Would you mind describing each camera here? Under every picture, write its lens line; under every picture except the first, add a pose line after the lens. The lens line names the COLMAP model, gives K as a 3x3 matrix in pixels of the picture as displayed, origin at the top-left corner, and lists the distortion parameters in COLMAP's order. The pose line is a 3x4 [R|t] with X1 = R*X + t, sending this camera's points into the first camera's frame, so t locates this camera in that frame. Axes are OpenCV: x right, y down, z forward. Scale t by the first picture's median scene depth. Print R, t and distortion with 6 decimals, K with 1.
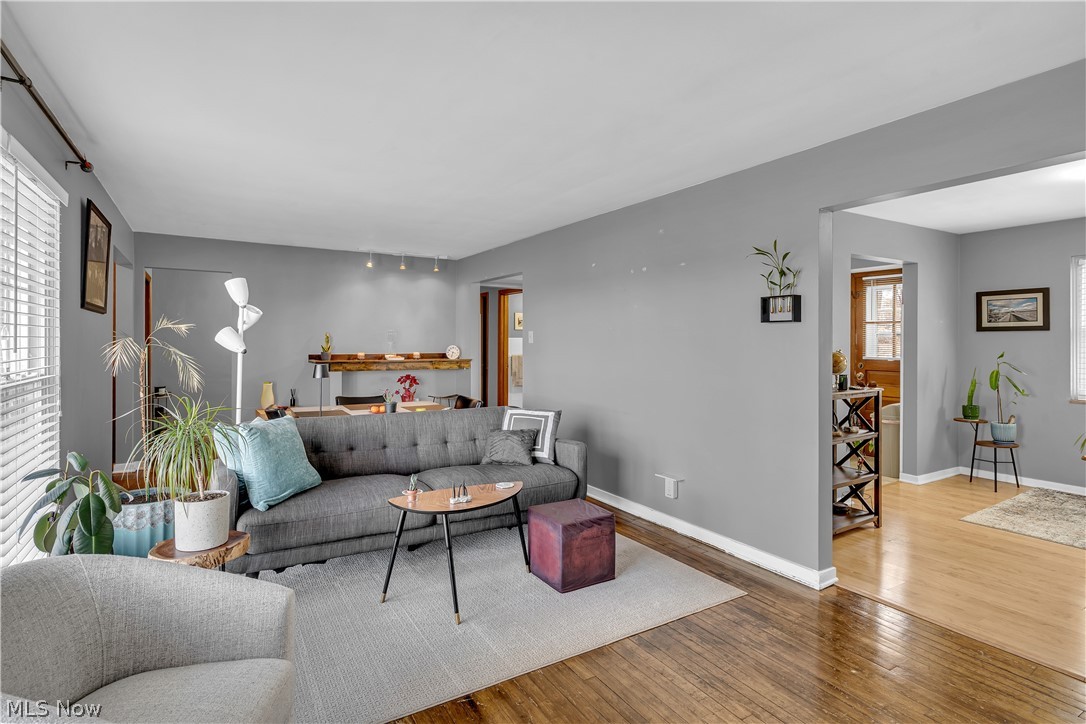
lens RADIAL K [[535.6, 0, 525.8], [0, 535.6, 342.3], [0, 0, 1]] dist [0.005039, 0.001099]
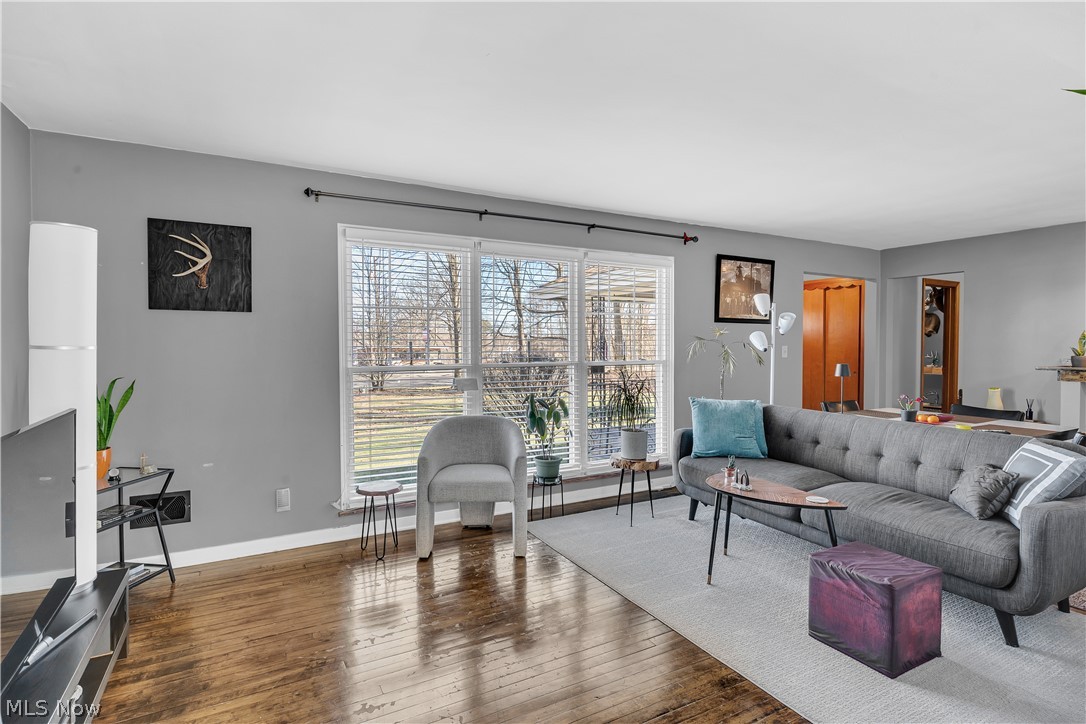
lens RADIAL K [[535.6, 0, 540.1], [0, 535.6, 355.3], [0, 0, 1]] dist [0.005039, 0.001099]
pose [[-0.036304, 0.014679, -0.999233, 0.711135], [-0.001017, 0.999891, 0.014725, 0.011919], [0.999340, 0.001550, -0.036286, 0.473226]]
